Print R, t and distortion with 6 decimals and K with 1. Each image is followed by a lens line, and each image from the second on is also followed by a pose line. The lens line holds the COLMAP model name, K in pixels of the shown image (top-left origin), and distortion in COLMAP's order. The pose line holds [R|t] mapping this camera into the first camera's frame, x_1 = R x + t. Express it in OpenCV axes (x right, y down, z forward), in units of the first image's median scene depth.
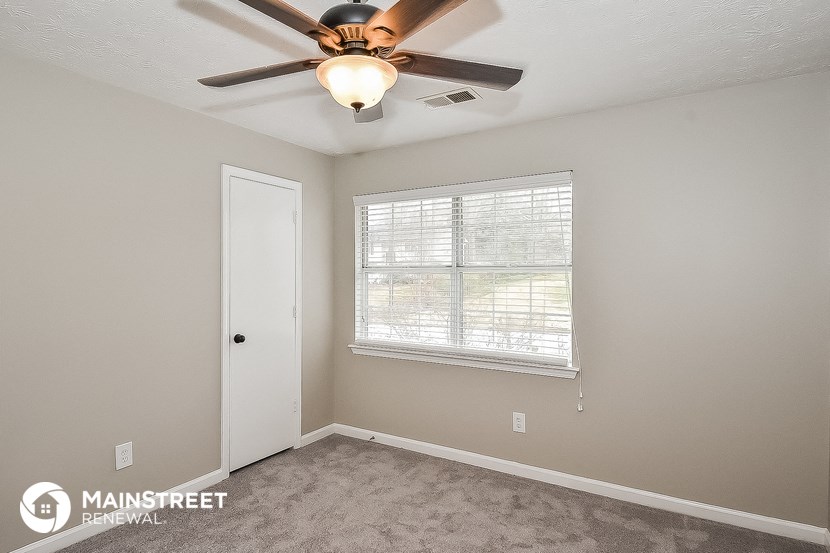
lens RADIAL K [[472.3, 0, 415.0], [0, 472.3, 276.5], [0, 0, 1]] dist [0.006818, -0.000018]
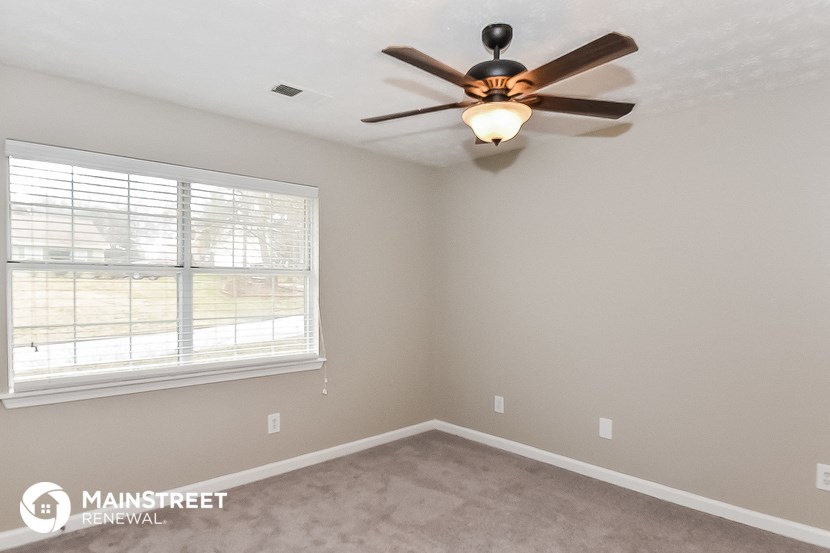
lens RADIAL K [[473.8, 0, 414.4], [0, 473.8, 295.9], [0, 0, 1]] dist [-0.001084, -0.000488]
pose [[0.273730, -0.023587, 0.961517, -0.709784], [-0.006269, 0.999634, 0.026307, 0.006338], [-0.961786, -0.013228, 0.273482, 0.460840]]
